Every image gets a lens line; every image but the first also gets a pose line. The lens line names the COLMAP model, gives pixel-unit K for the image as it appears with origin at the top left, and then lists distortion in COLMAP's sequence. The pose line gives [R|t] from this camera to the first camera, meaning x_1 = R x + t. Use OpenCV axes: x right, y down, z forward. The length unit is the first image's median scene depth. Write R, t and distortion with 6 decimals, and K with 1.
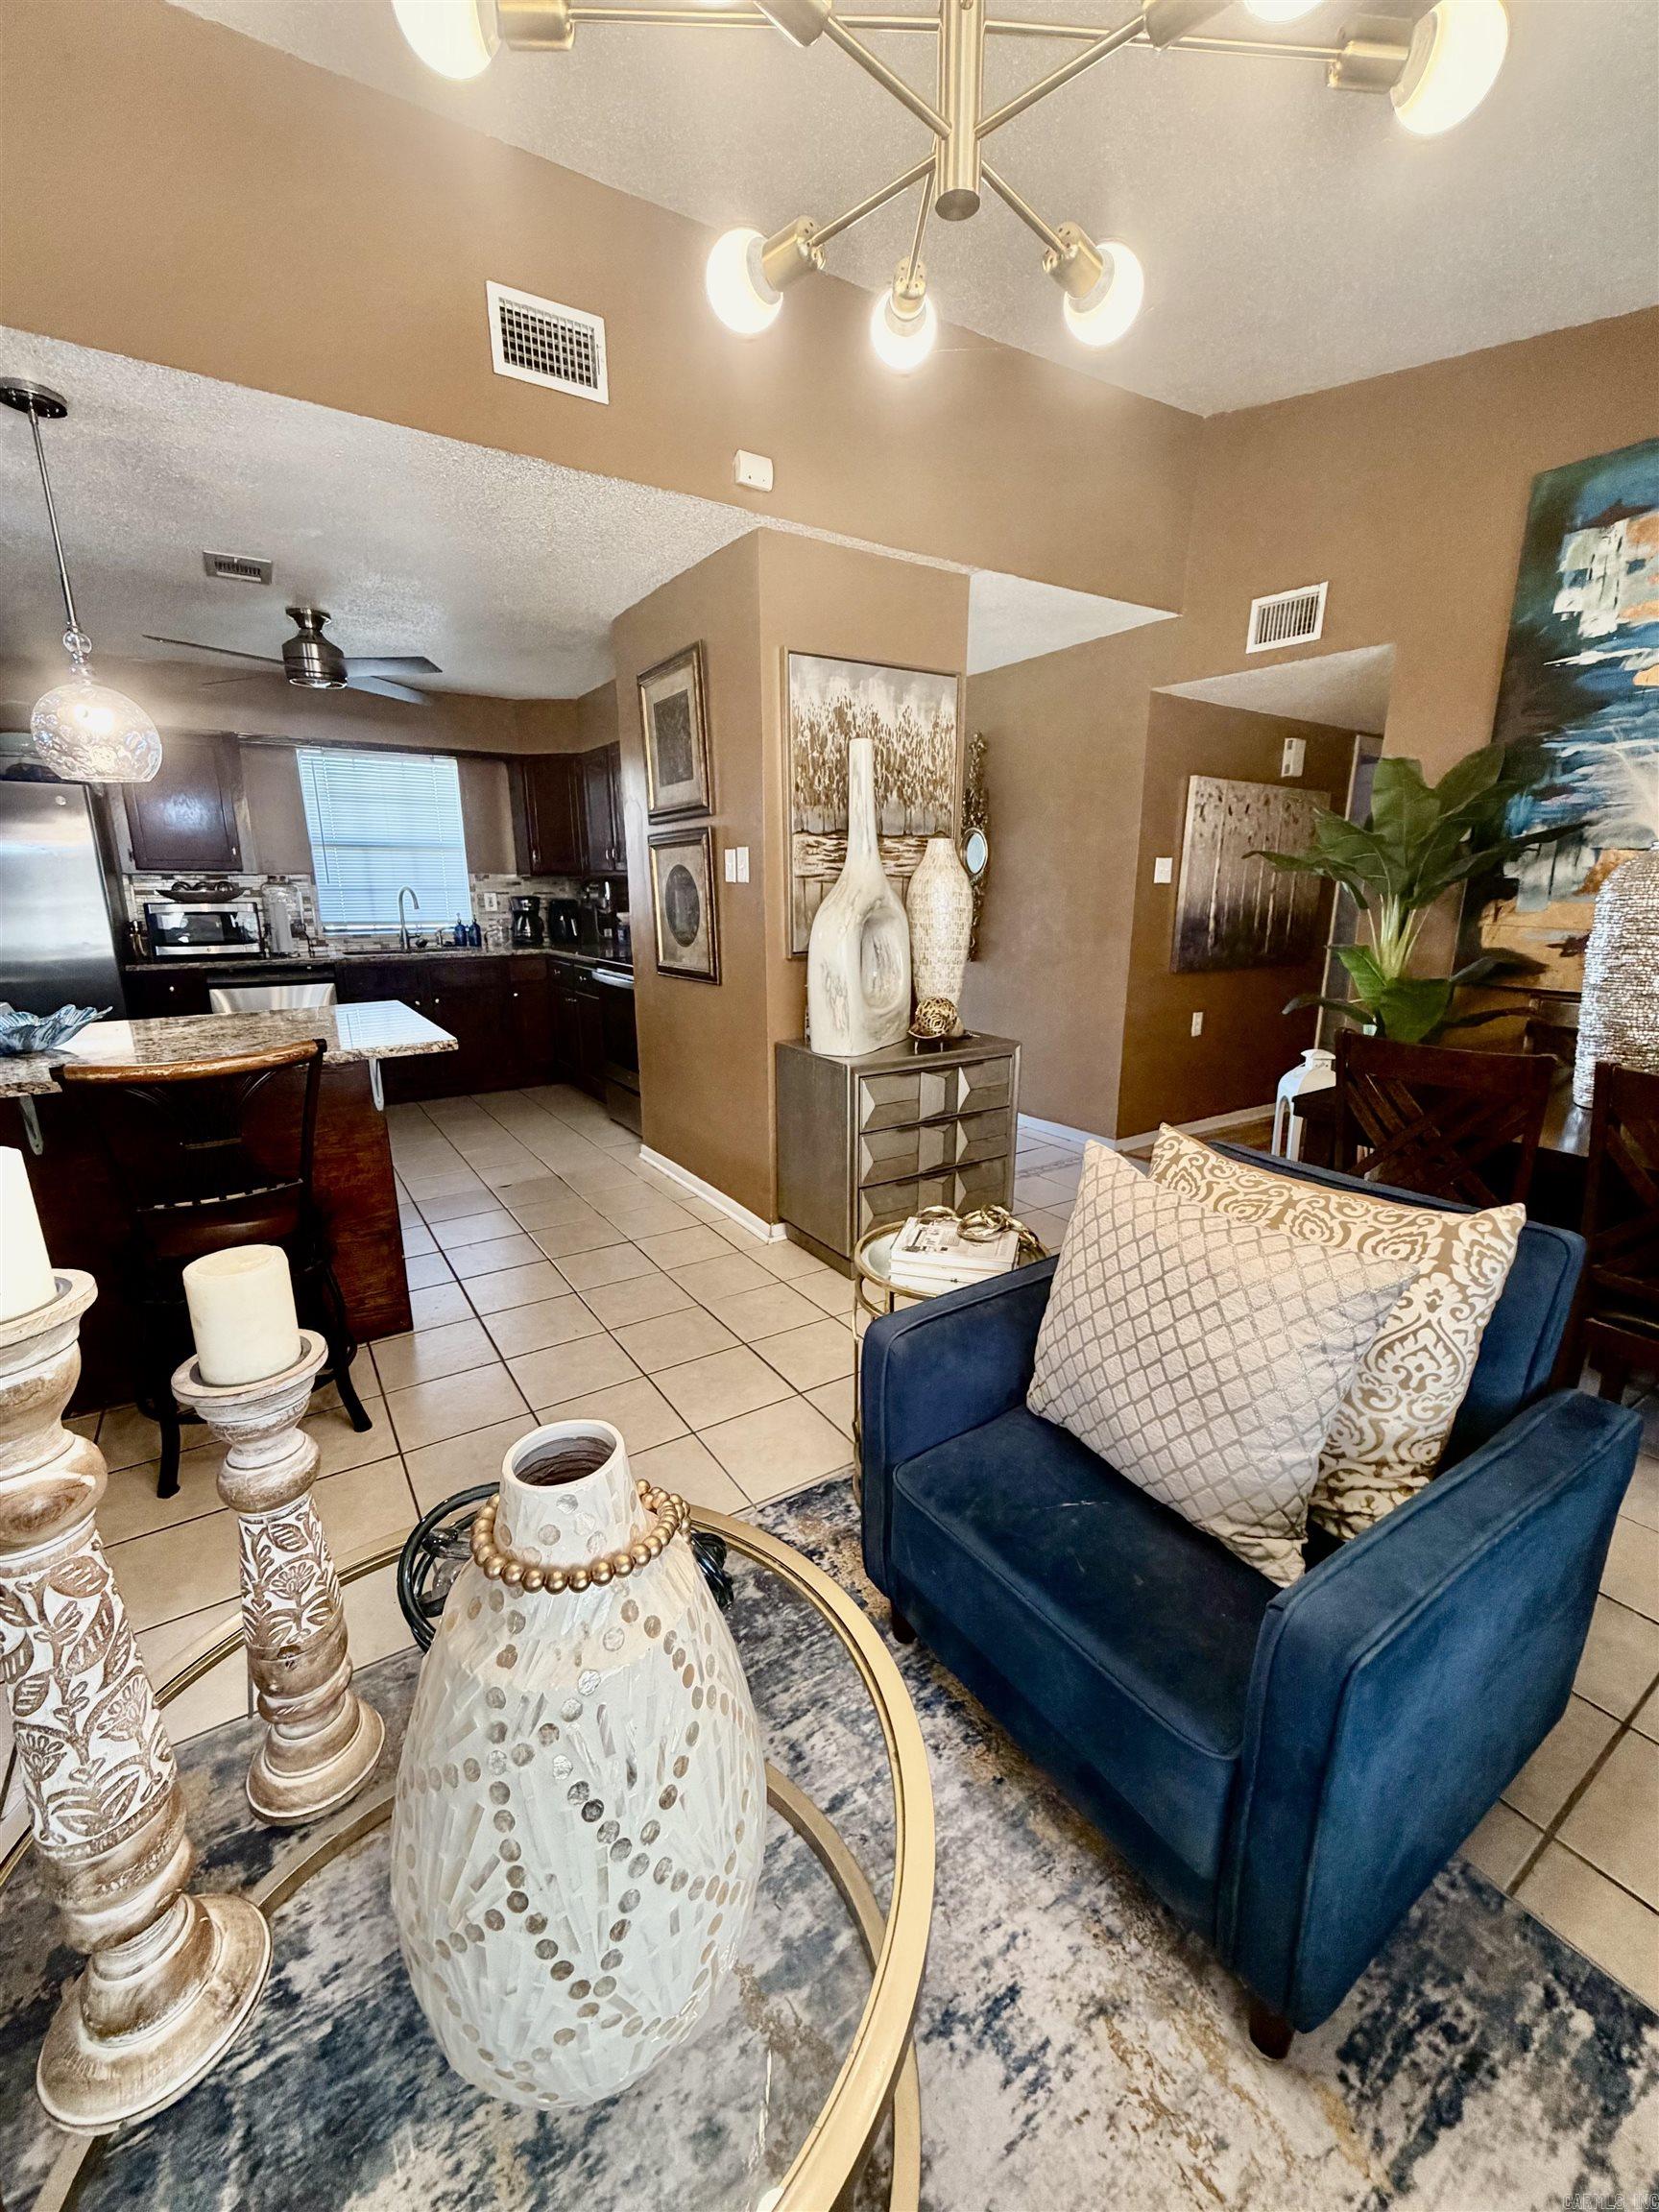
lens RADIAL K [[883.6, 0, 836.7], [0, 883.6, 1100.6], [0, 0, 1]] dist [-0.000859, 0.000031]
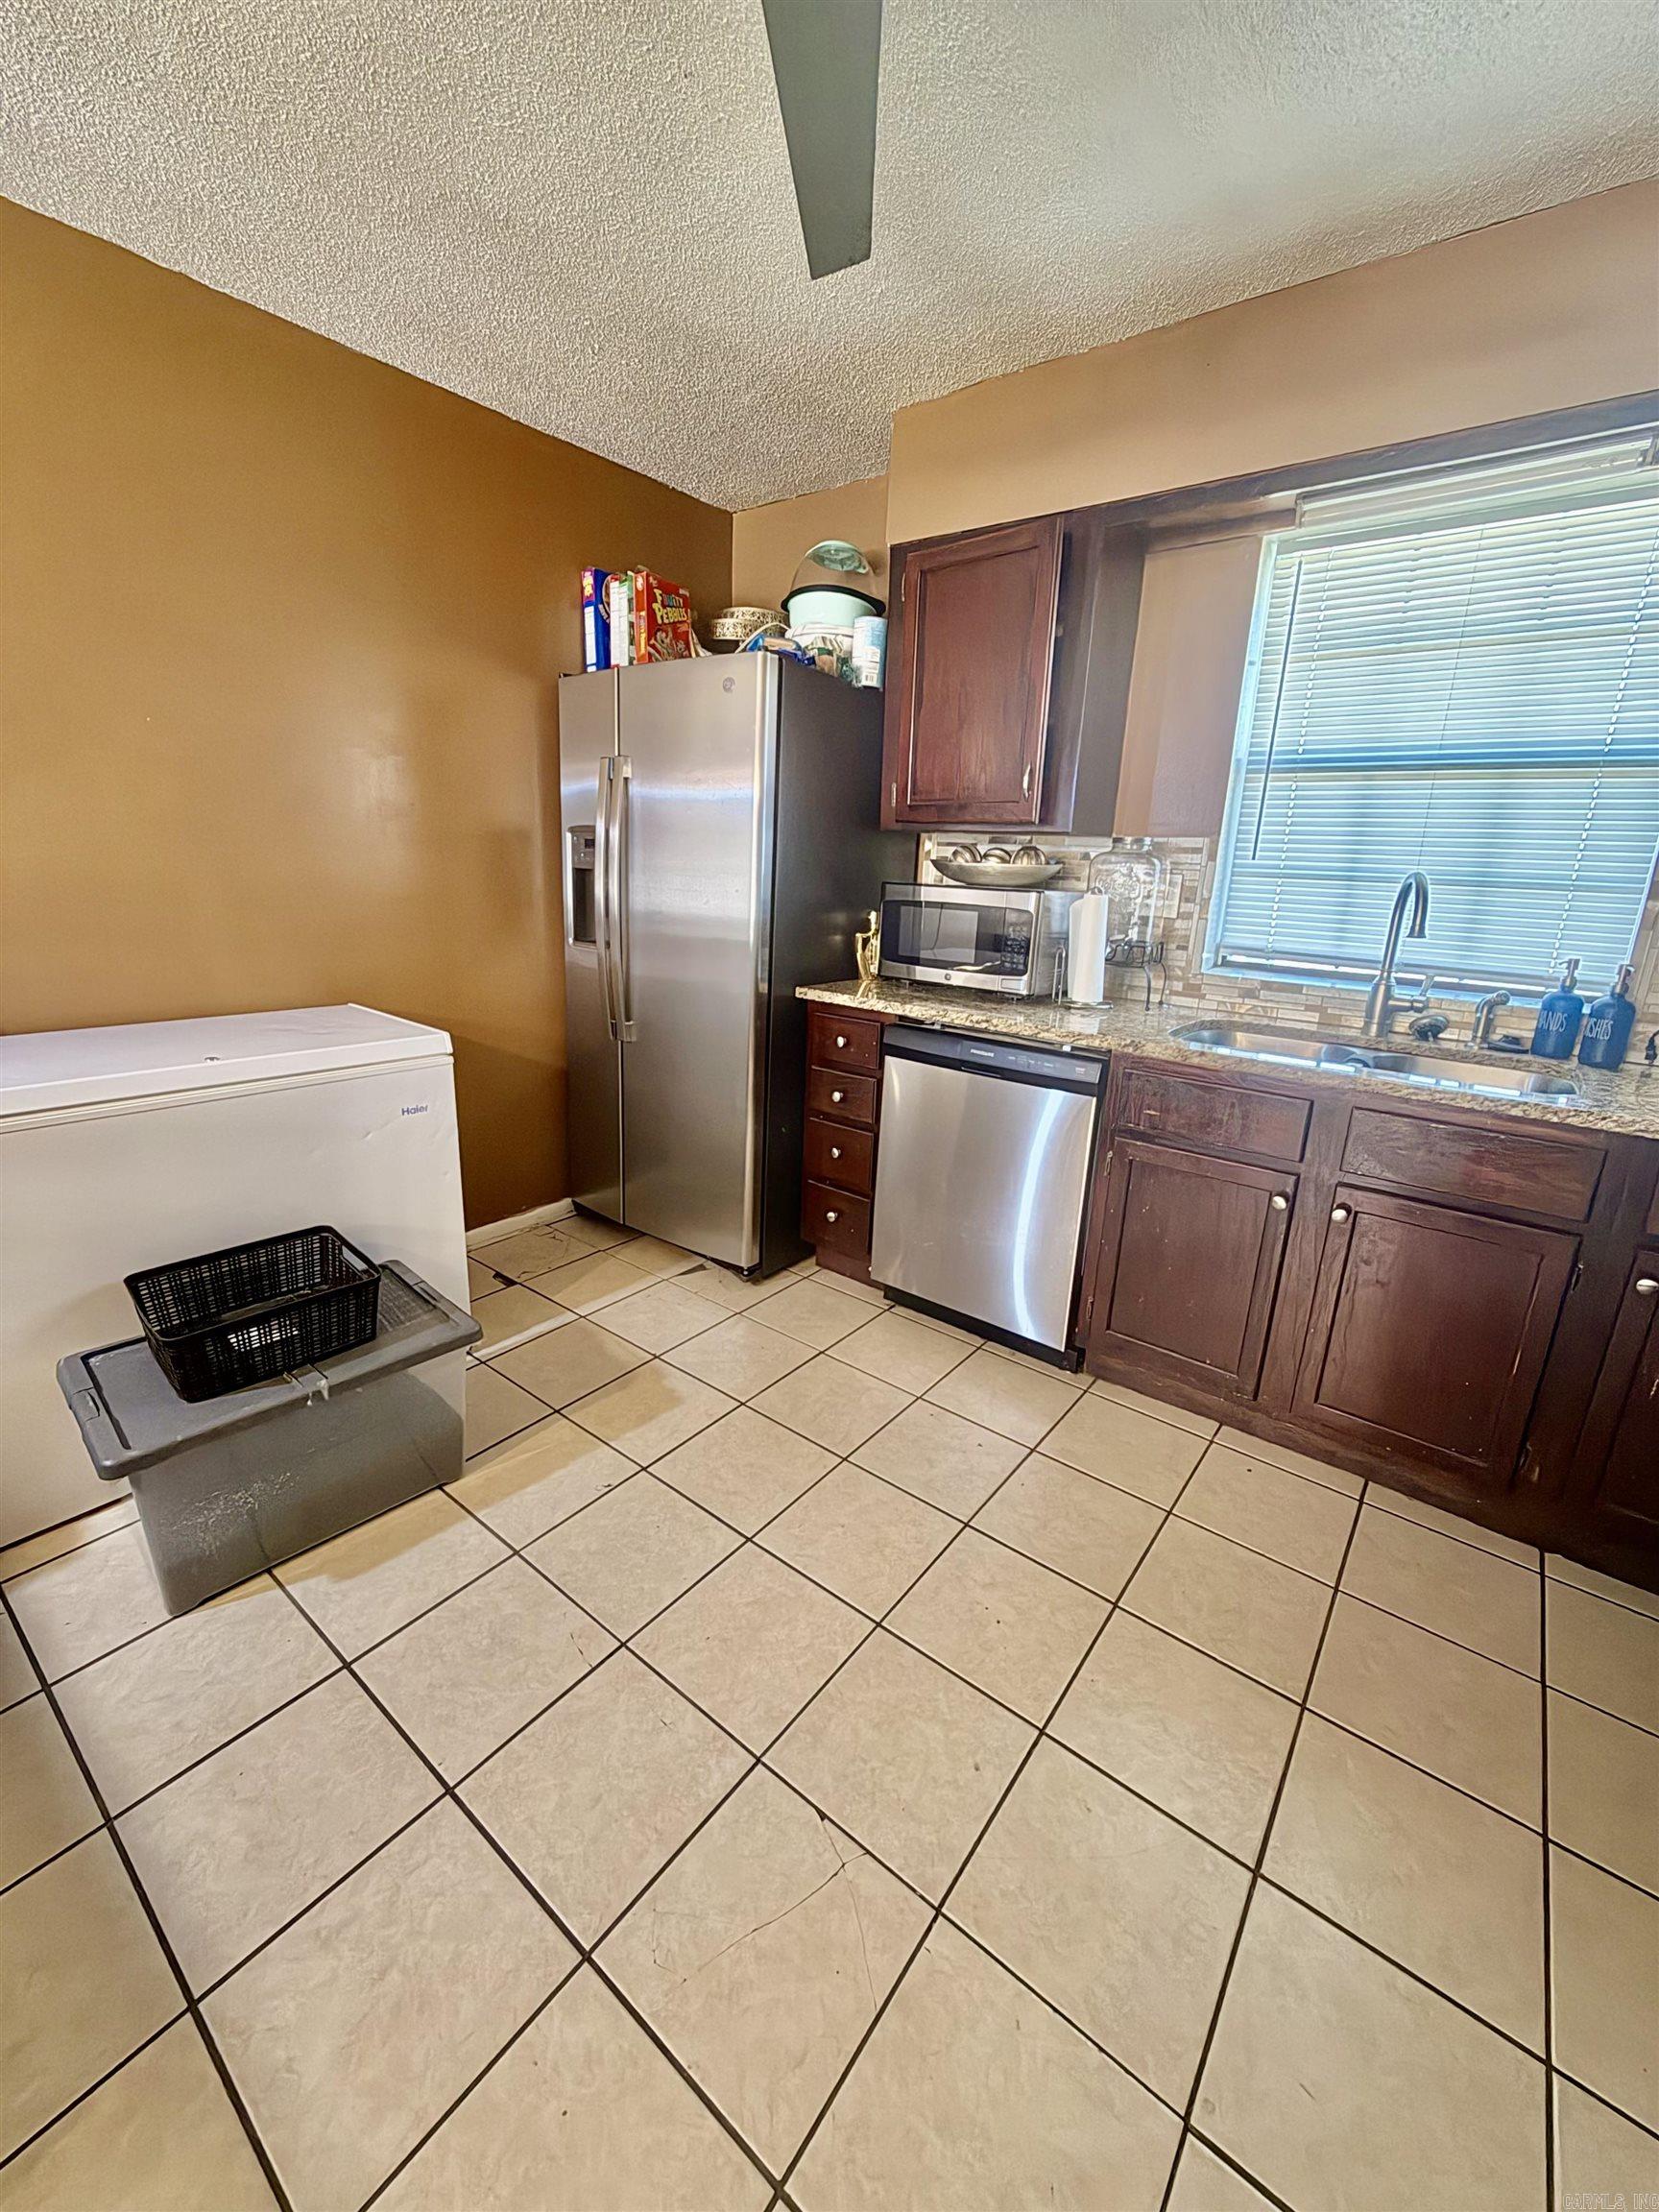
lens RADIAL K [[883.6, 0, 827.3], [0, 883.6, 1100.9], [0, 0, 1]] dist [-0.000859, 0.000031]
pose [[0.323430, 0.266614, -0.907915, -0.374163], [-0.264768, 0.946659, 0.183671, -0.273574], [0.908455, 0.180982, 0.376768, 1.158133]]
